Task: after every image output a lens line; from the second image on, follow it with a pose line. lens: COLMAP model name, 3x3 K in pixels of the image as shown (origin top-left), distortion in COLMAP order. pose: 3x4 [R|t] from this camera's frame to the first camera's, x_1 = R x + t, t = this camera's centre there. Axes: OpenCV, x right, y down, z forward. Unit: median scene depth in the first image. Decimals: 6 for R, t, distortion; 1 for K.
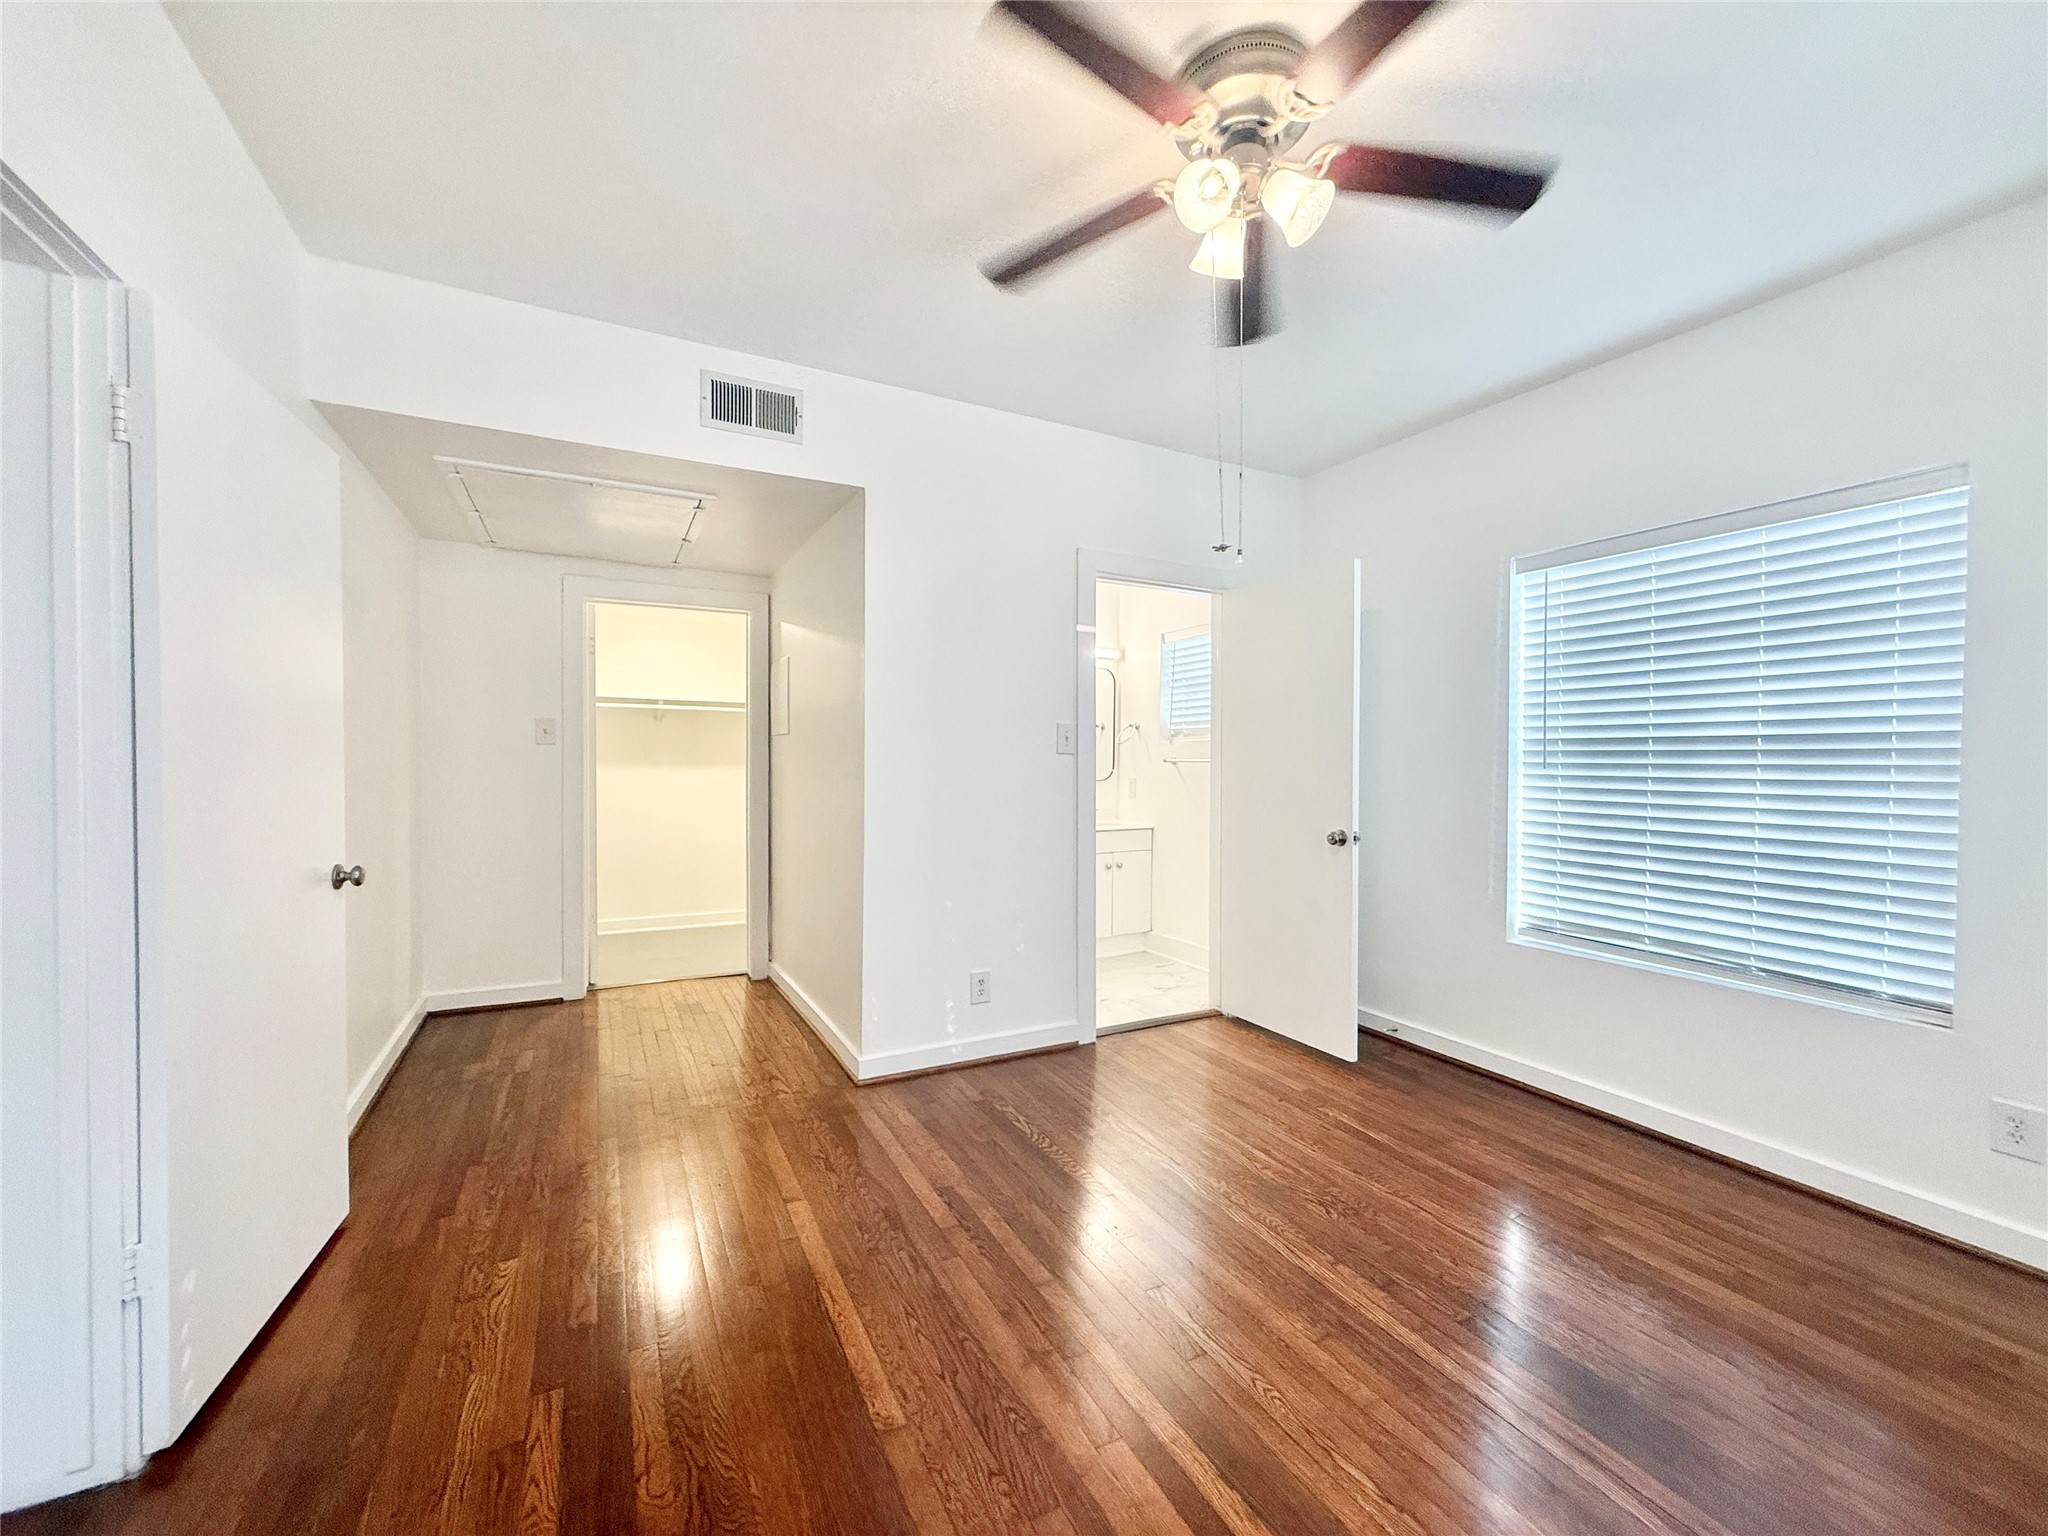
lens RADIAL K [[813.5, 0, 1013.8], [0, 813.5, 755.2], [0, 0, 1]] dist [0.000217, -0.000238]
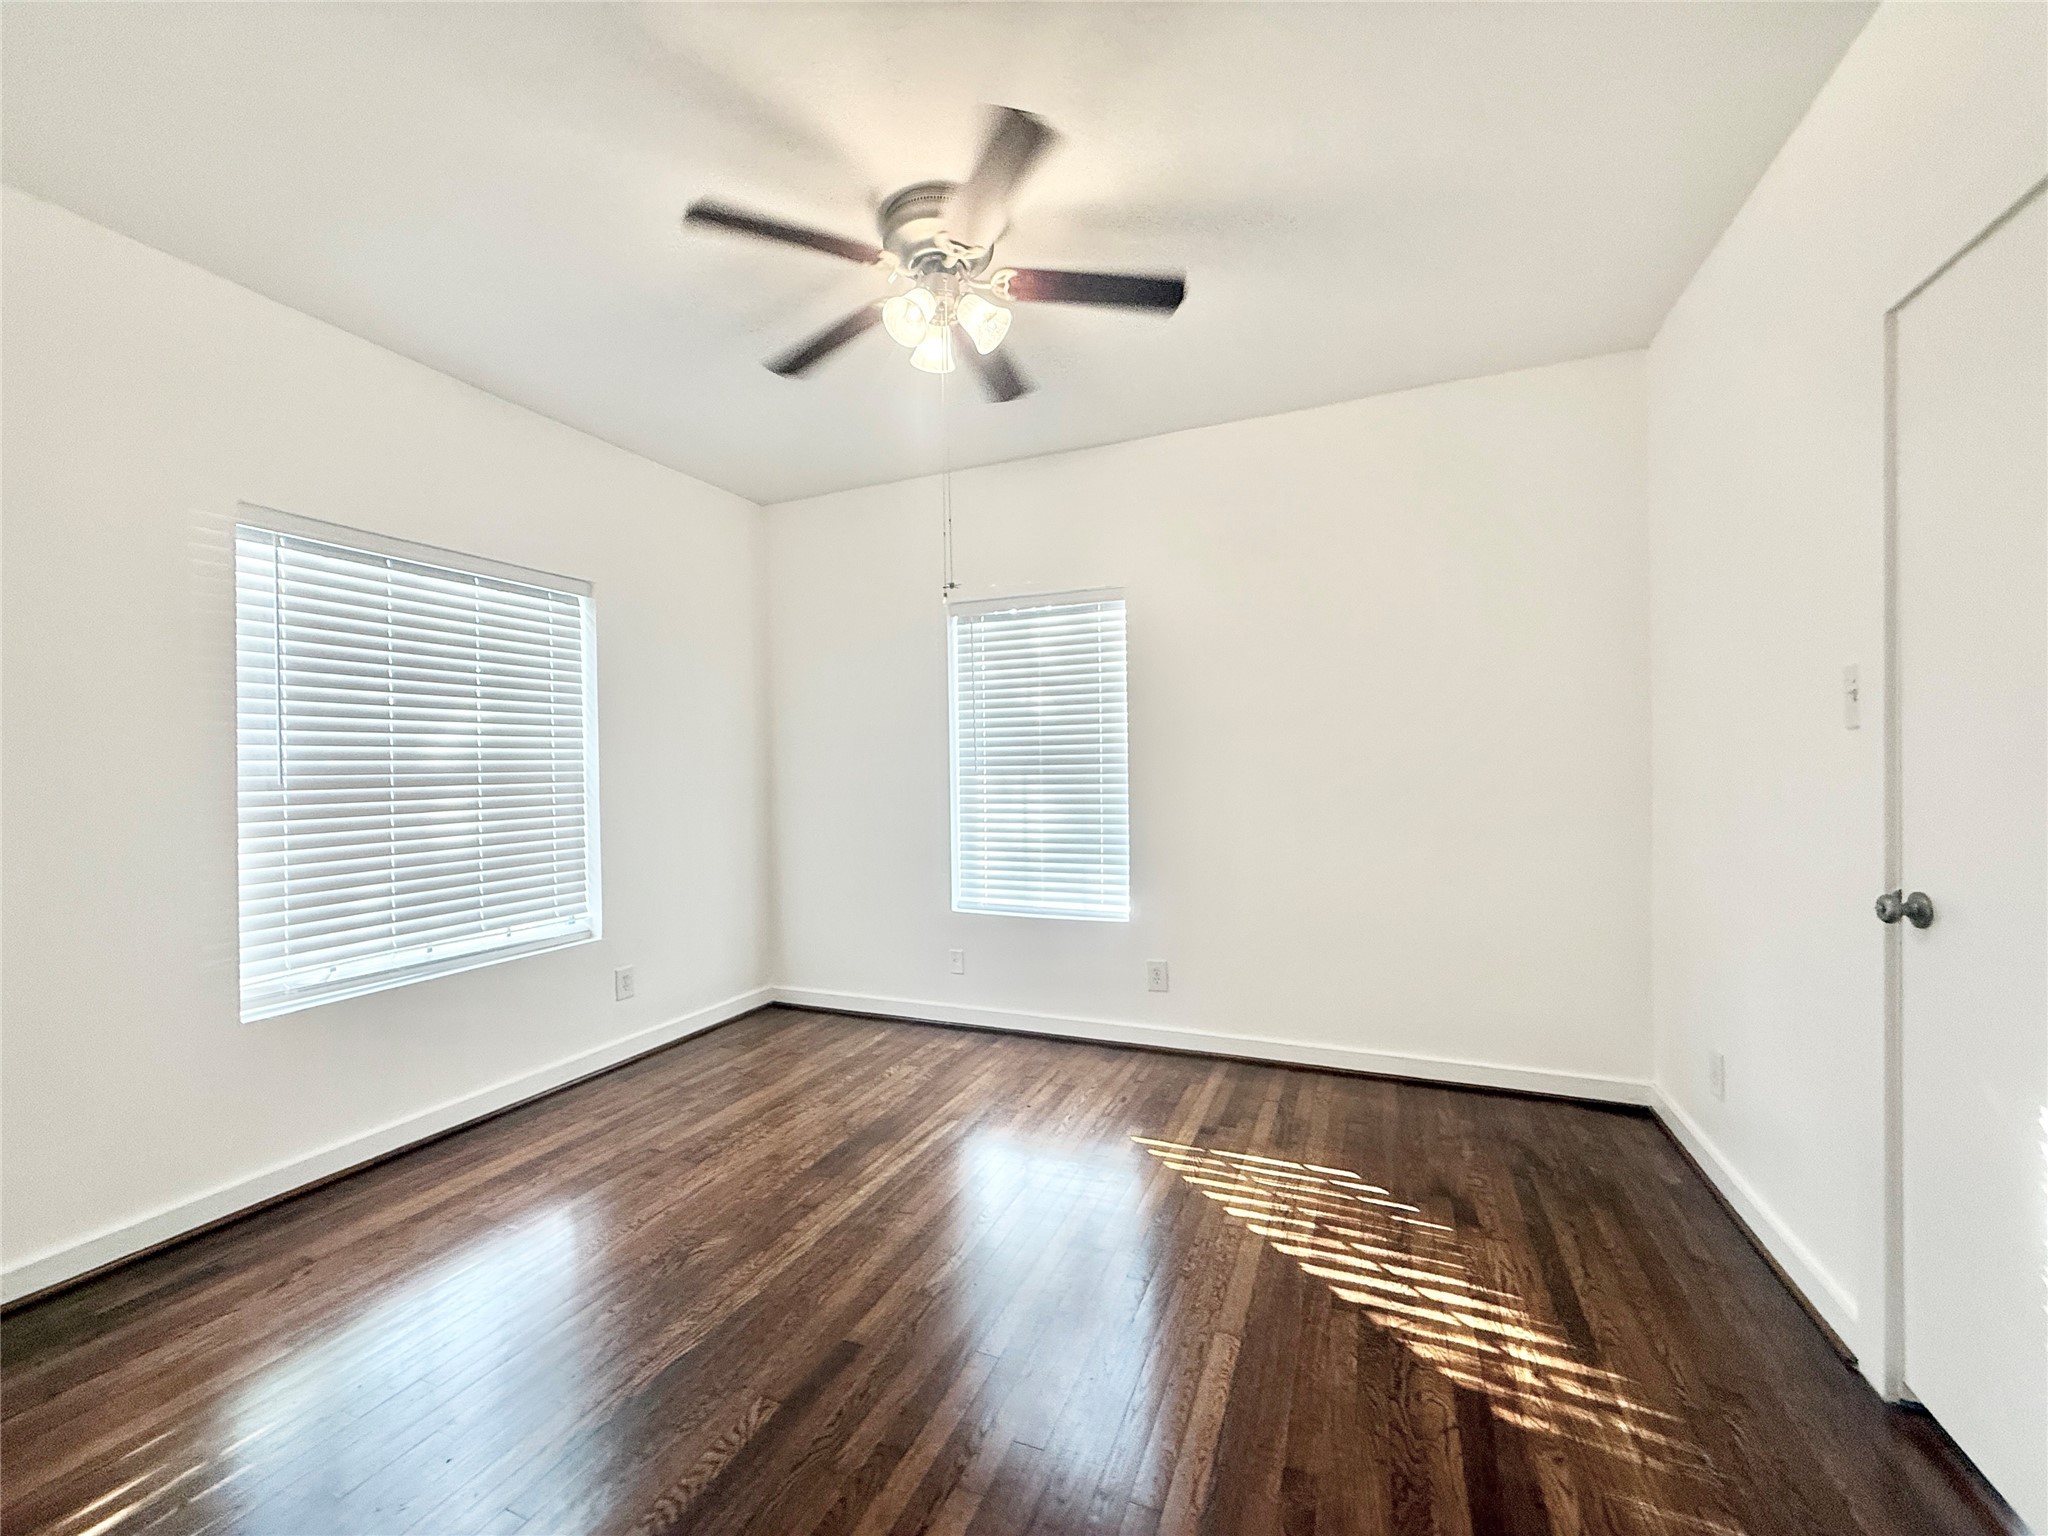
lens RADIAL K [[813.5, 0, 1015.1], [0, 813.5, 770.5], [0, 0, 1]] dist [0.000217, -0.000238]
pose [[-0.634541, 0.001446, 0.772888, -0.636382], [0.010349, 0.999924, 0.006625, 0.004823], [-0.772820, 0.012203, -0.634508, 1.458857]]
